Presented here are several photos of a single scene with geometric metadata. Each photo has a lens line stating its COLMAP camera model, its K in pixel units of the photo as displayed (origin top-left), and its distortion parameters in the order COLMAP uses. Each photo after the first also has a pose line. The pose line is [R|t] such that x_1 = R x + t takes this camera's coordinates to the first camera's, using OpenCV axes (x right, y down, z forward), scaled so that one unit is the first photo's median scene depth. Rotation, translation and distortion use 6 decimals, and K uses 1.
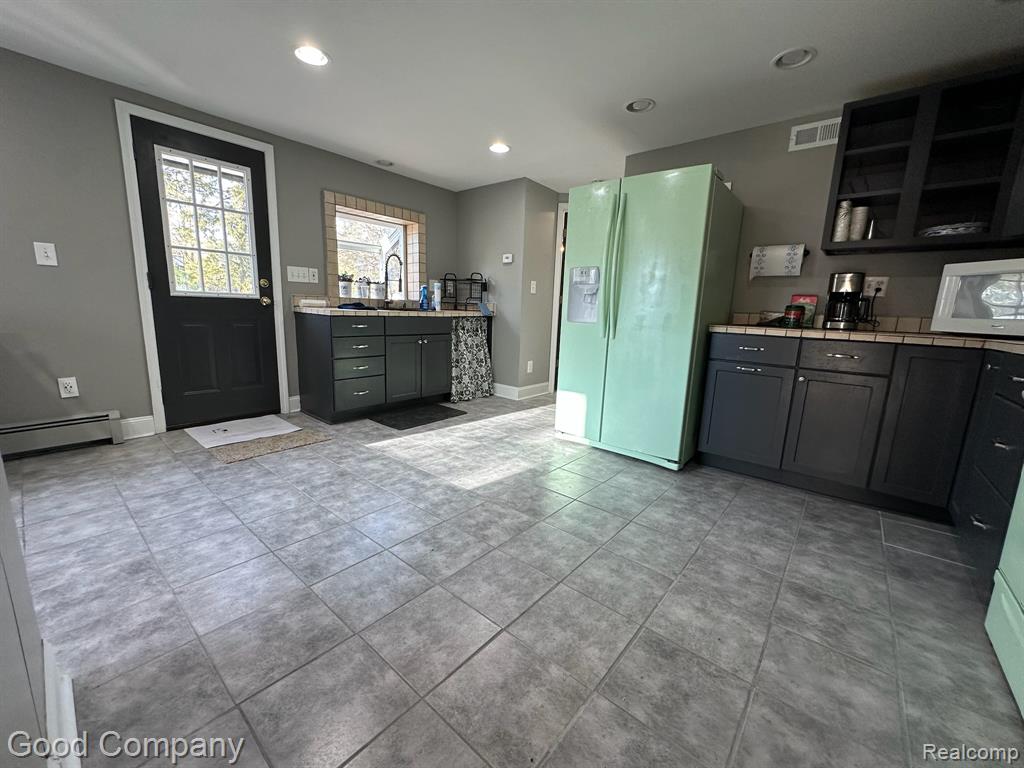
lens RADIAL K [[405.9, 0, 513.7], [0, 405.9, 384.7], [0, 0, 1]] dist [0.001567, 0.000387]
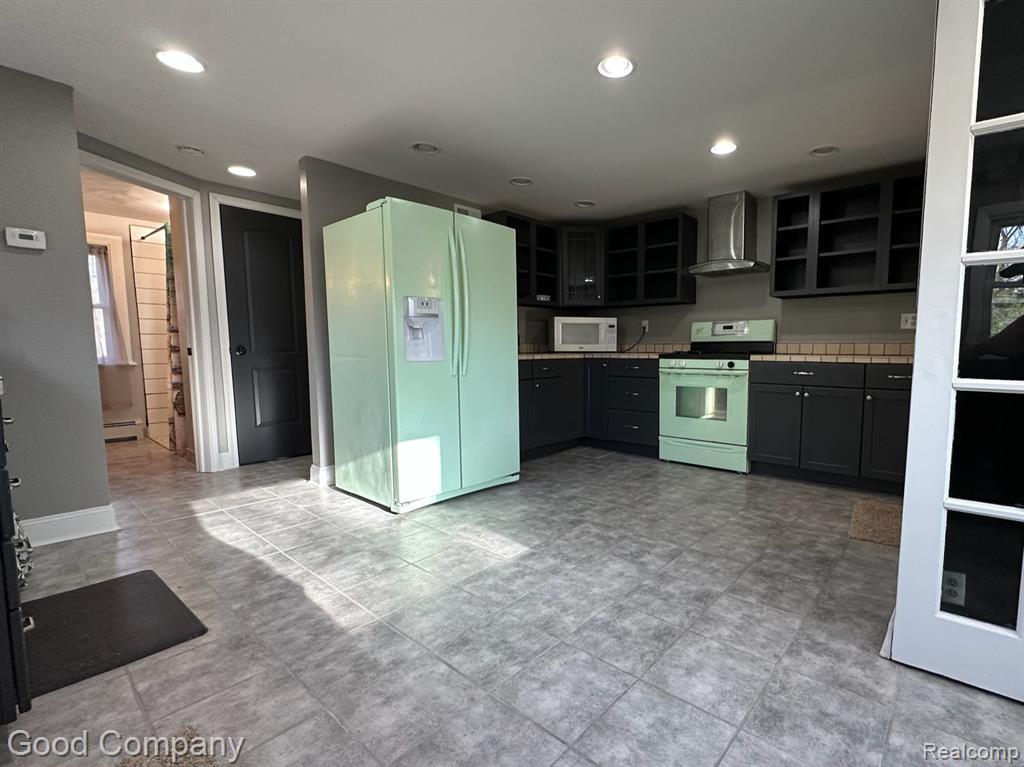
lens RADIAL K [[405.9, 0, 514.3], [0, 405.9, 380.7], [0, 0, 1]] dist [0.001567, 0.000387]
pose [[0.154634, -0.116694, 0.981056, -1.401351], [0.196929, 0.976714, 0.085138, -0.336918], [-0.968146, 0.180034, 0.174014, 0.986934]]
